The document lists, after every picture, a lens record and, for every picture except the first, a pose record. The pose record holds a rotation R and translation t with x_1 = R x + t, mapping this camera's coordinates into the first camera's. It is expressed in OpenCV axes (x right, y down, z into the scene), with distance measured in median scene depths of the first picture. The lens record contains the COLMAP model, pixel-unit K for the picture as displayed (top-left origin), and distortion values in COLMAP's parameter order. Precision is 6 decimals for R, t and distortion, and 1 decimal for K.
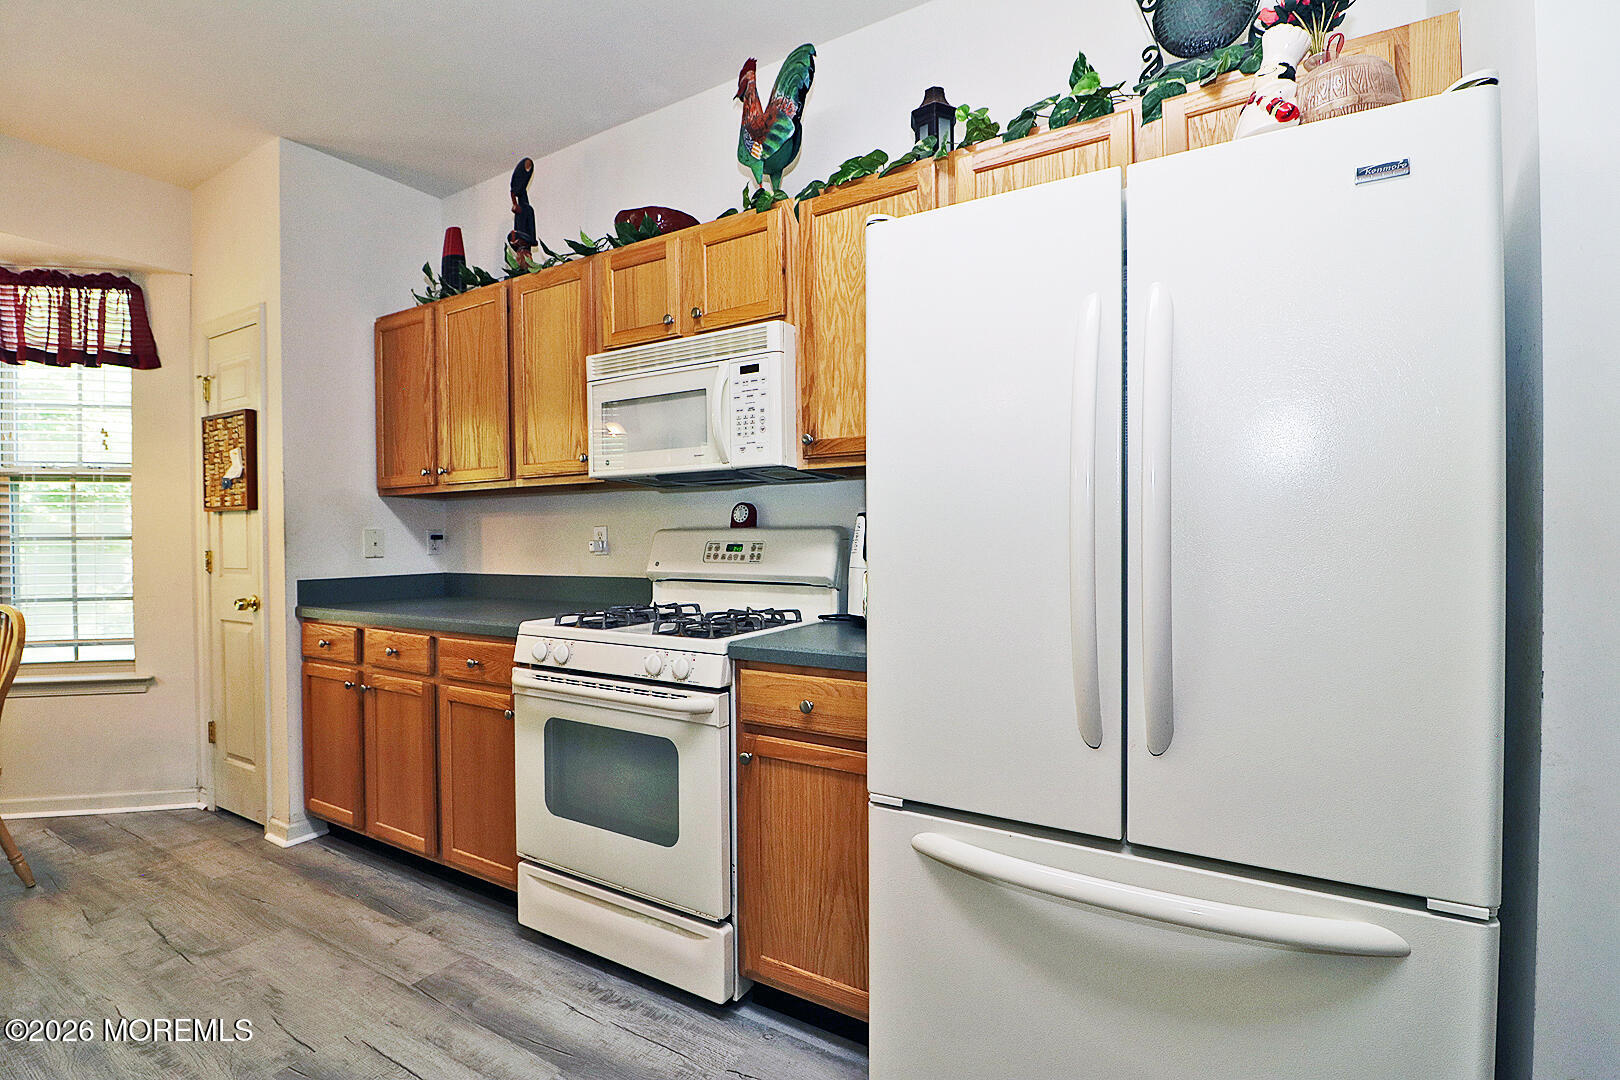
lens RADIAL K [[752.5, 0, 810.0], [0, 752.5, 540.0], [0, 0, 1]] dist [-0.001330, -0.012804]
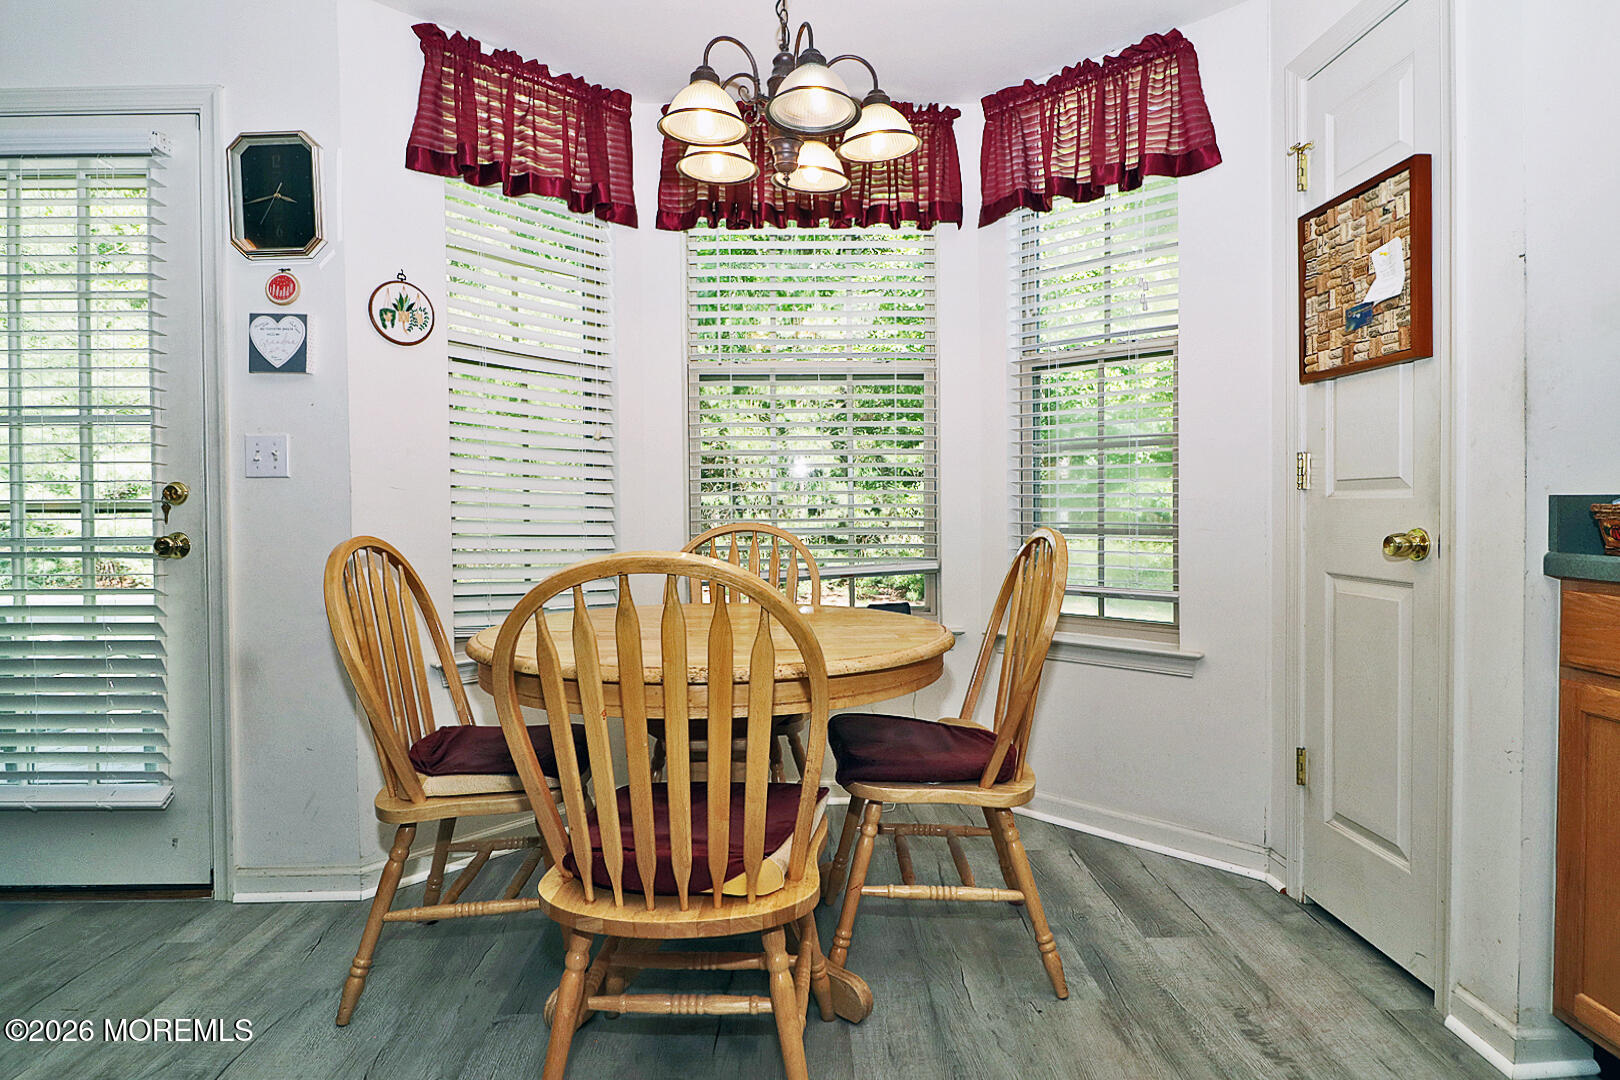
lens RADIAL K [[913.8, 0, 808.2], [0, 913.8, 513.5], [0, 0, 1]] dist [-0.000728, -0.000378]
pose [[0.535424, 0.013543, -0.844475, -0.437194], [-0.004447, 0.999903, 0.013216, 0.056761], [0.844572, -0.003321, 0.535432, 0.317817]]
